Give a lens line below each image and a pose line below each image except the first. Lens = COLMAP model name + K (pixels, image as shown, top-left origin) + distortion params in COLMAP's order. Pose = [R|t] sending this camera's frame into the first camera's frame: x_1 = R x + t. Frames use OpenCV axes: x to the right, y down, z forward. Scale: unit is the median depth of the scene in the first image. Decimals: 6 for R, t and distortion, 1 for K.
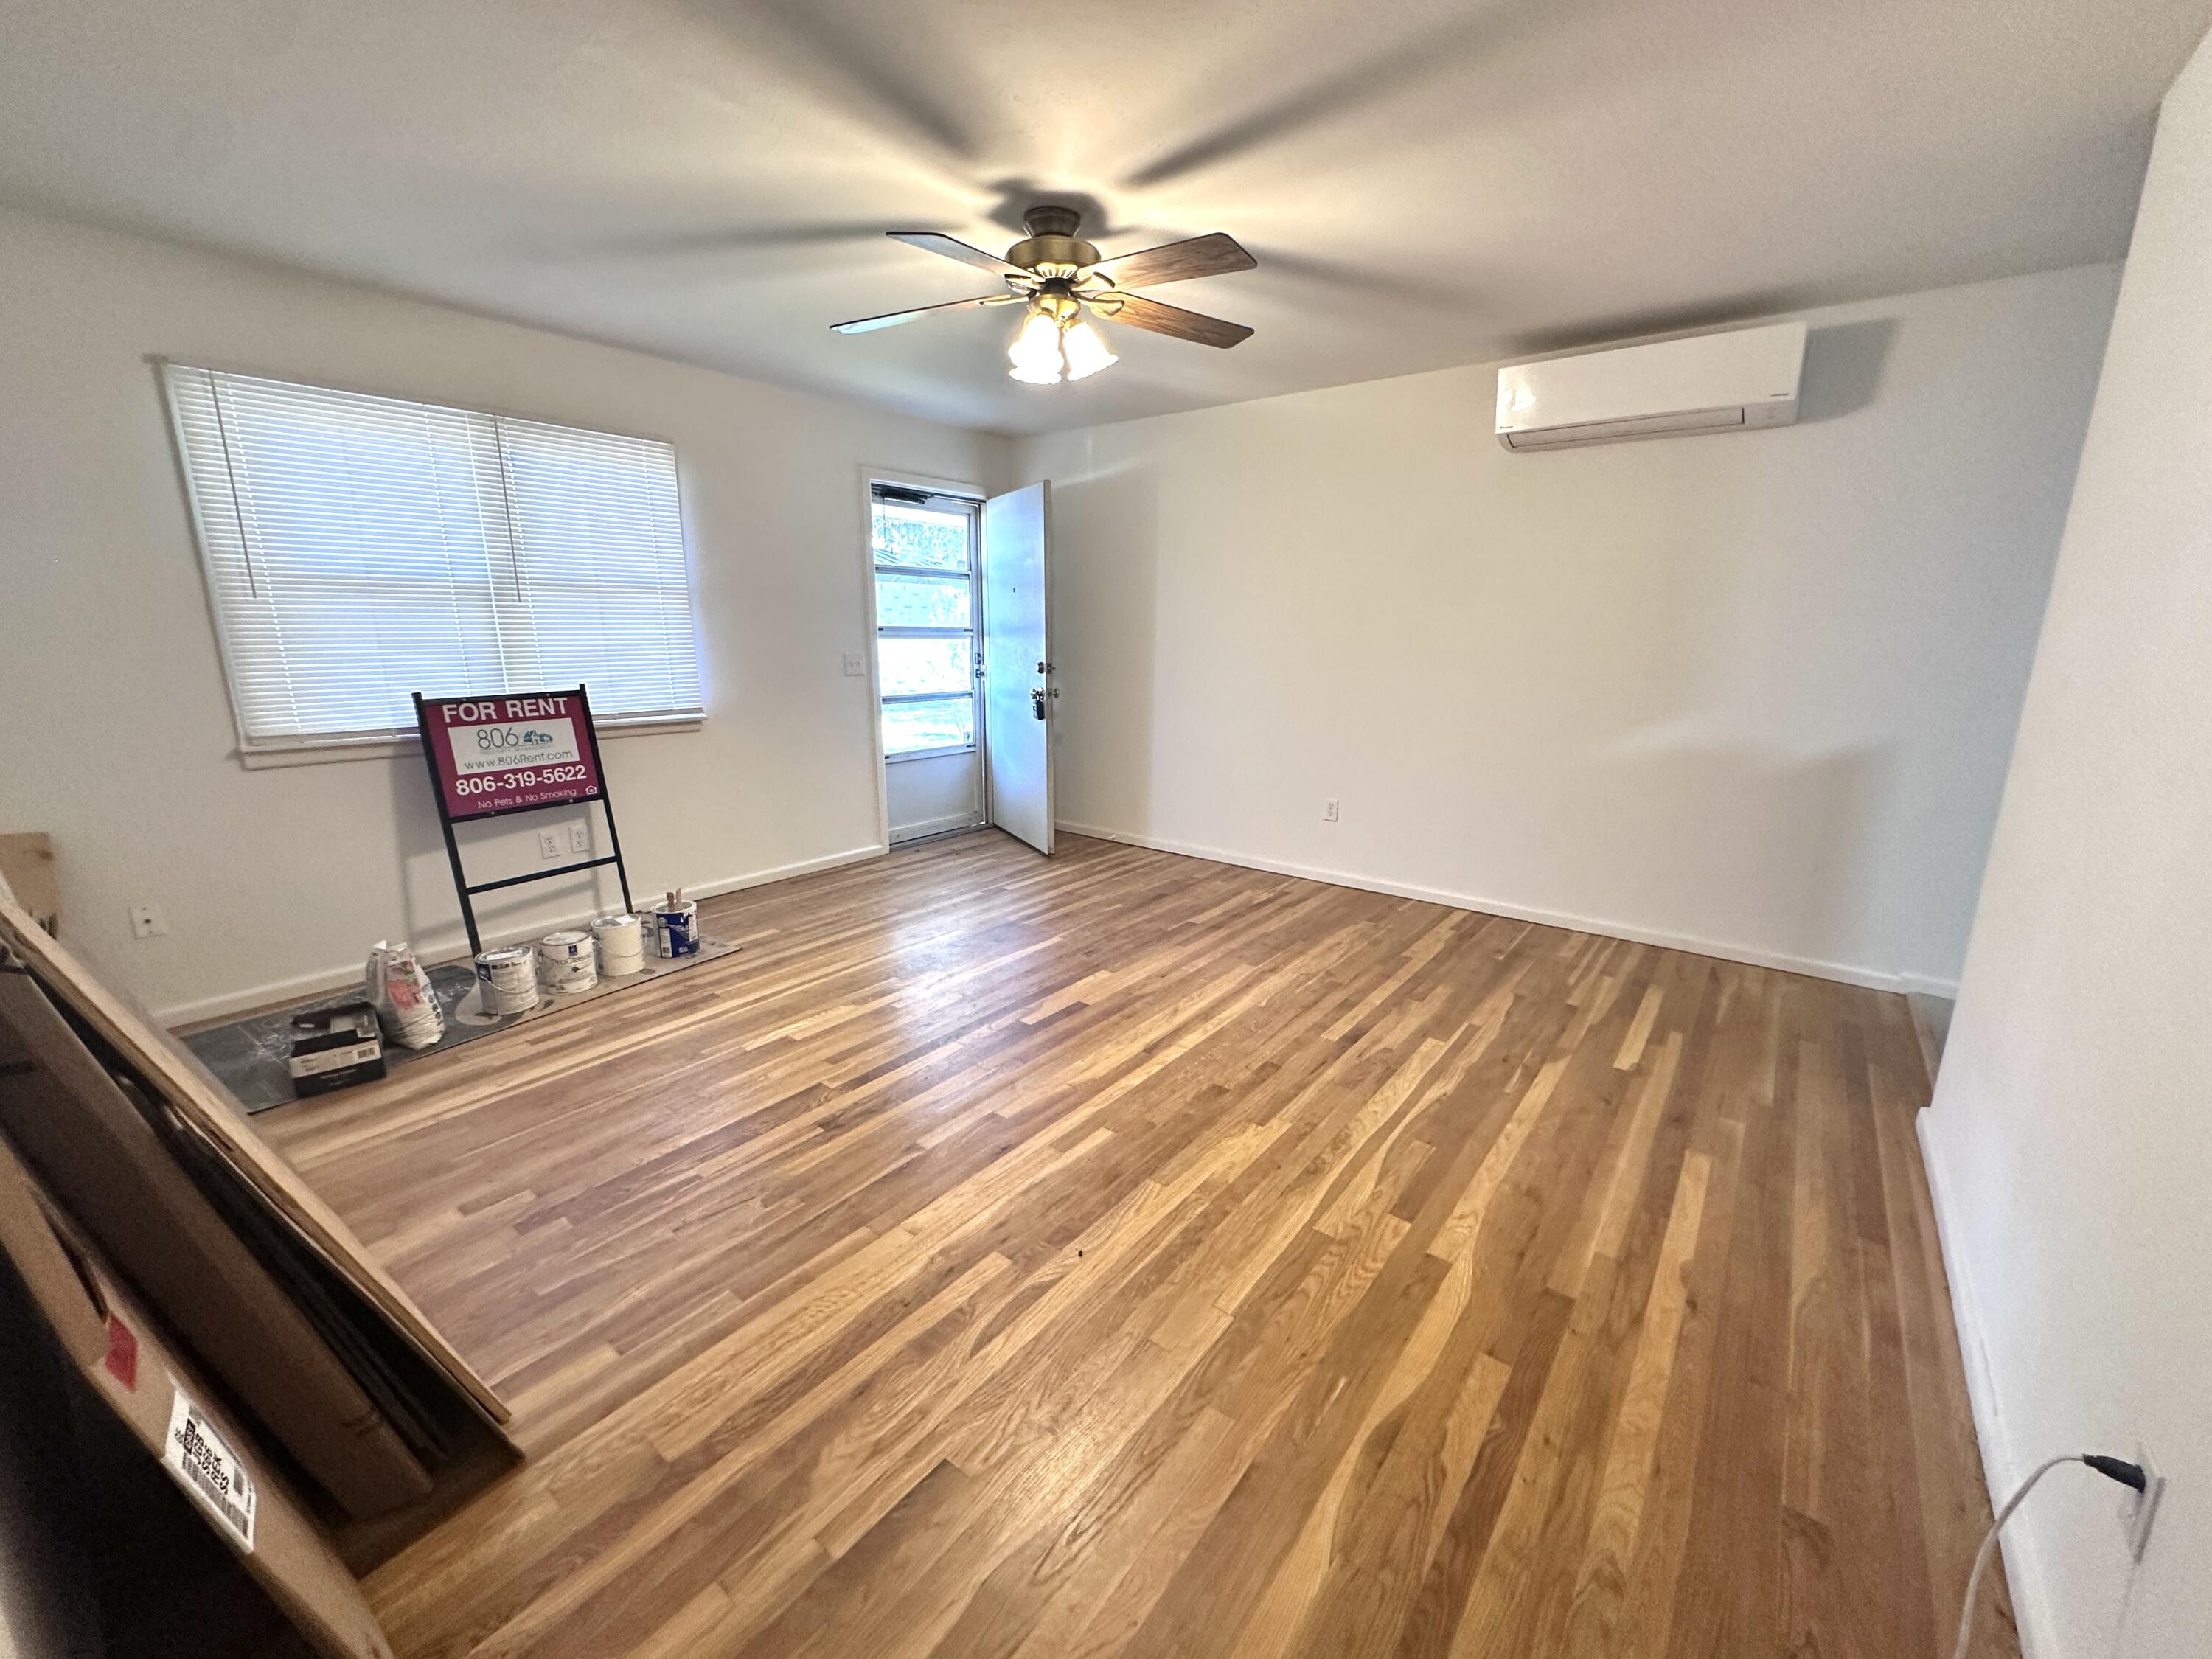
lens RADIAL K [[890.4, 0, 1106.0], [0, 890.4, 822.4], [0, 0, 1]] dist [-0.007038, 0.001883]
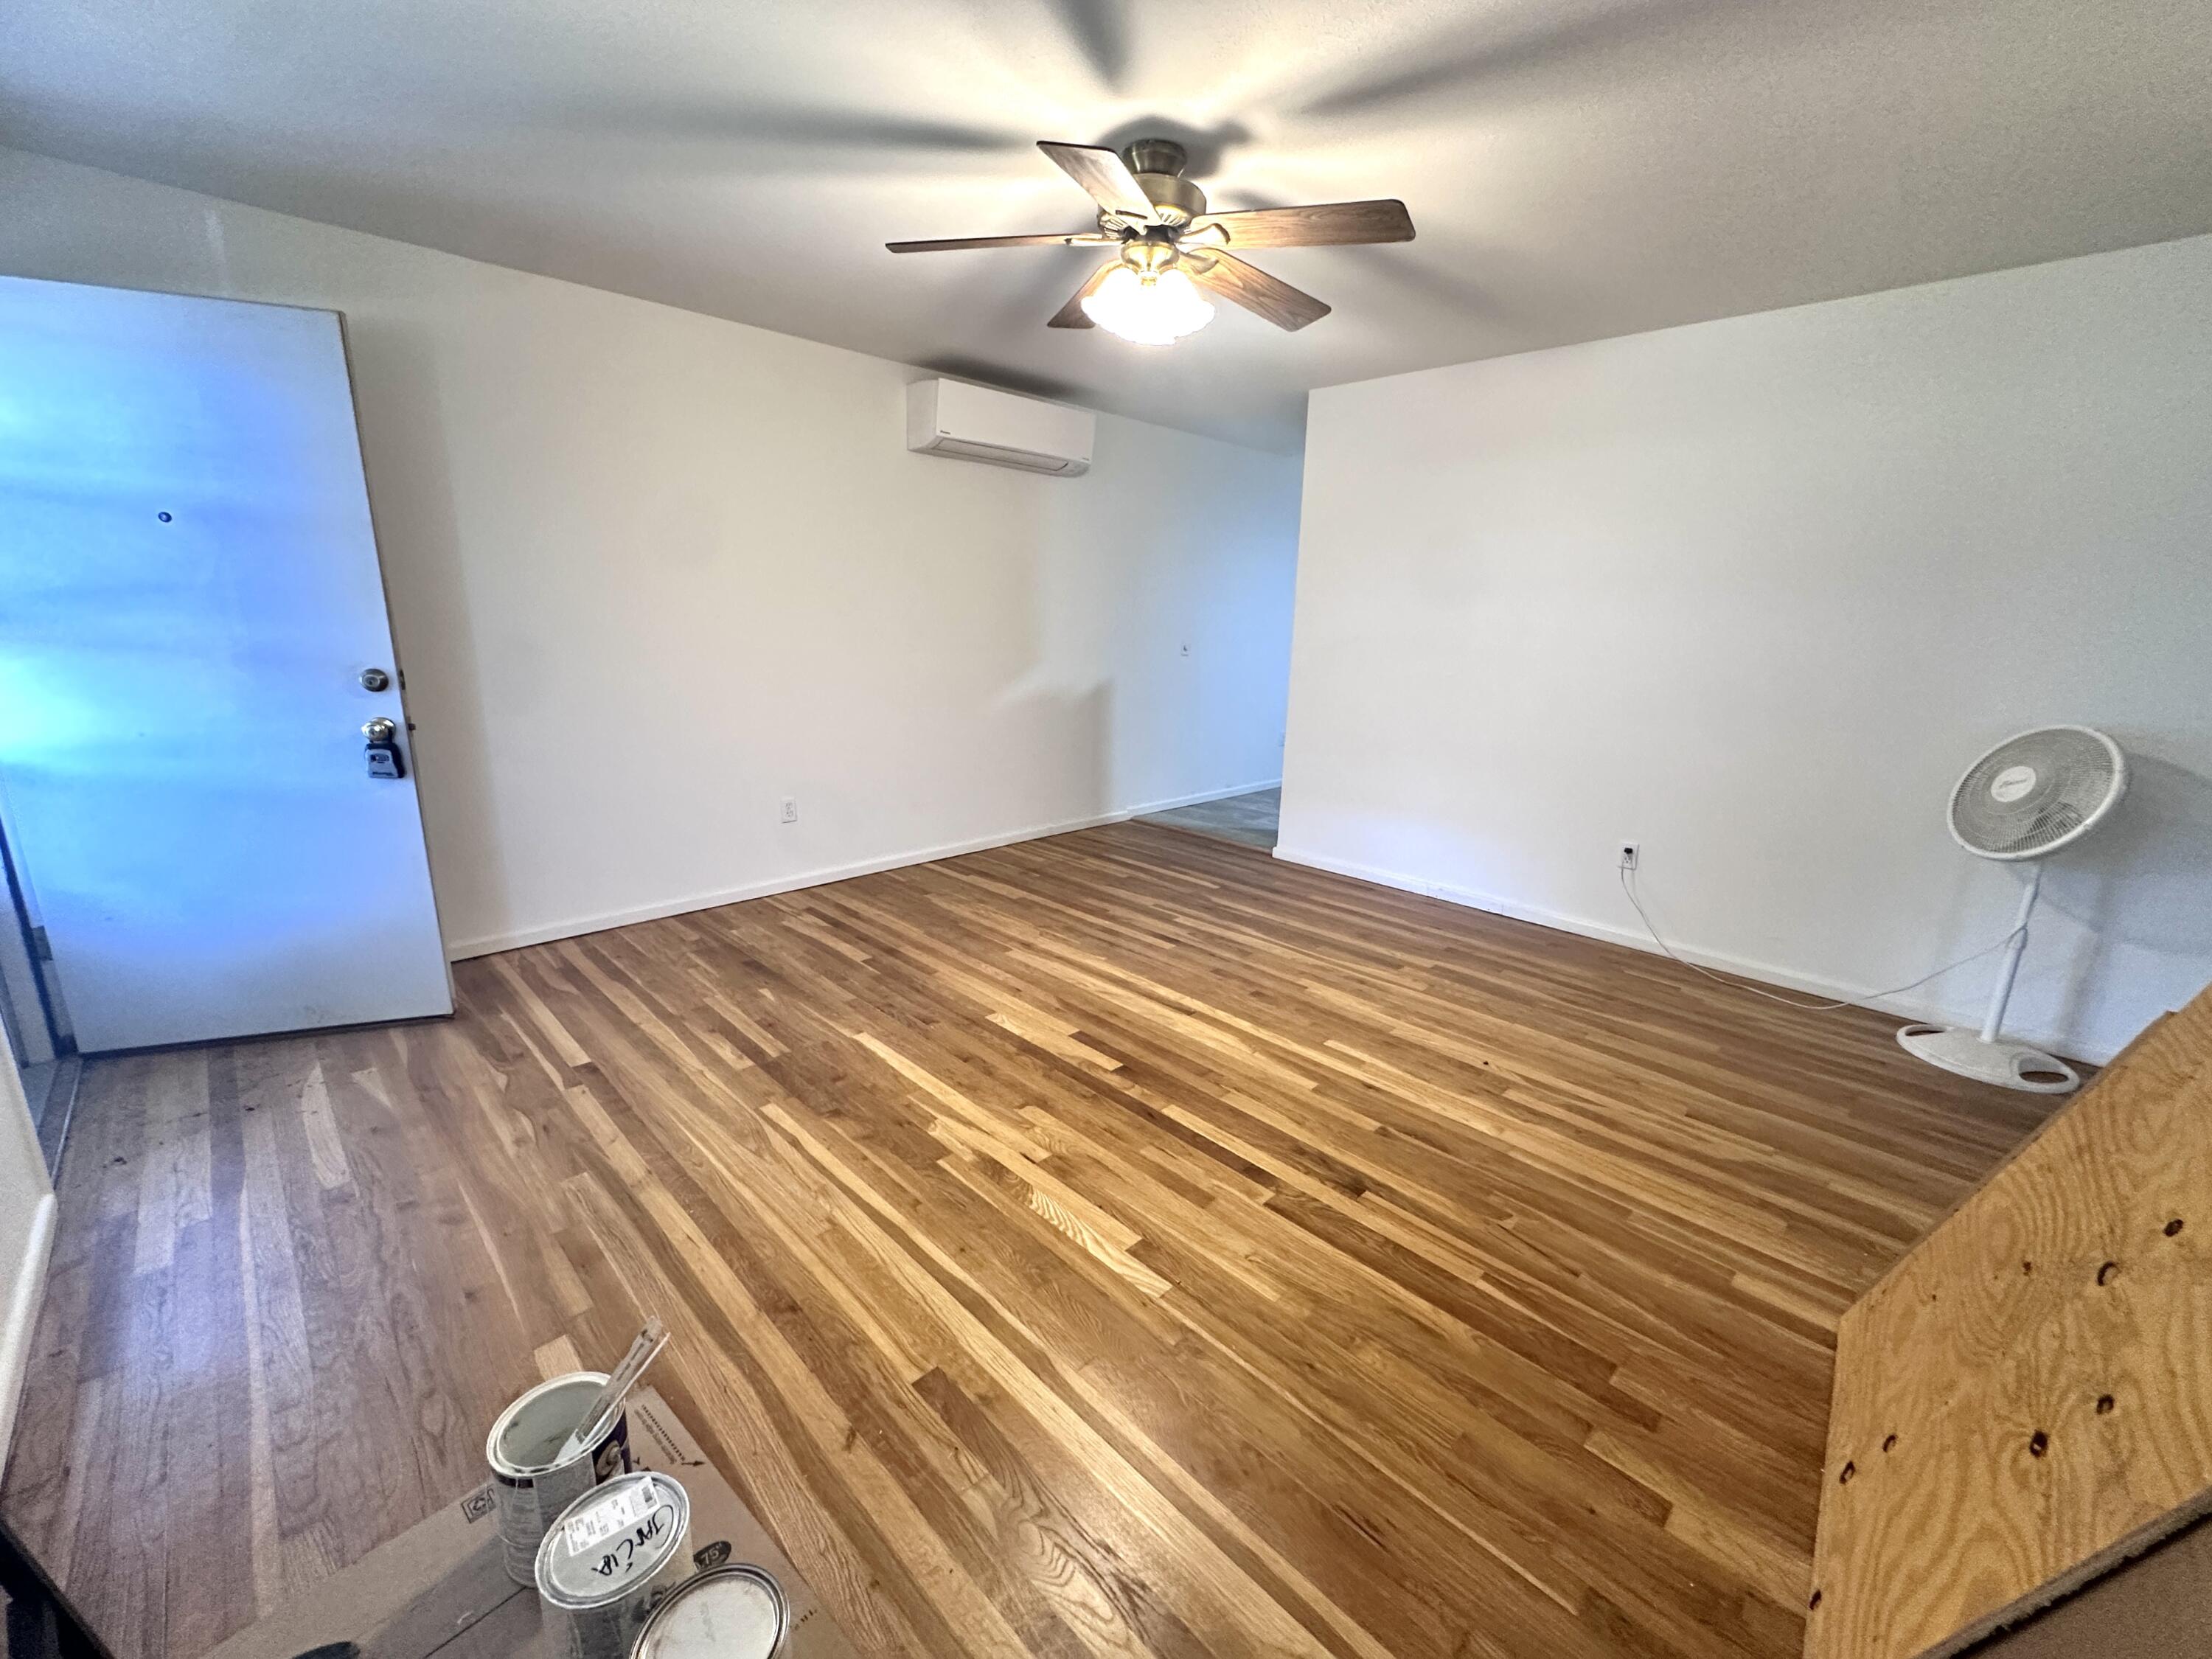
lens RADIAL K [[890.4, 0, 1101.9], [0, 890.4, 826.6], [0, 0, 1]] dist [-0.007038, 0.001883]
pose [[0.118943, -0.236840, 0.964240, -0.890825], [0.196374, 0.957563, 0.210977, -0.193035], [-0.973288, 0.164258, 0.160404, 0.839445]]
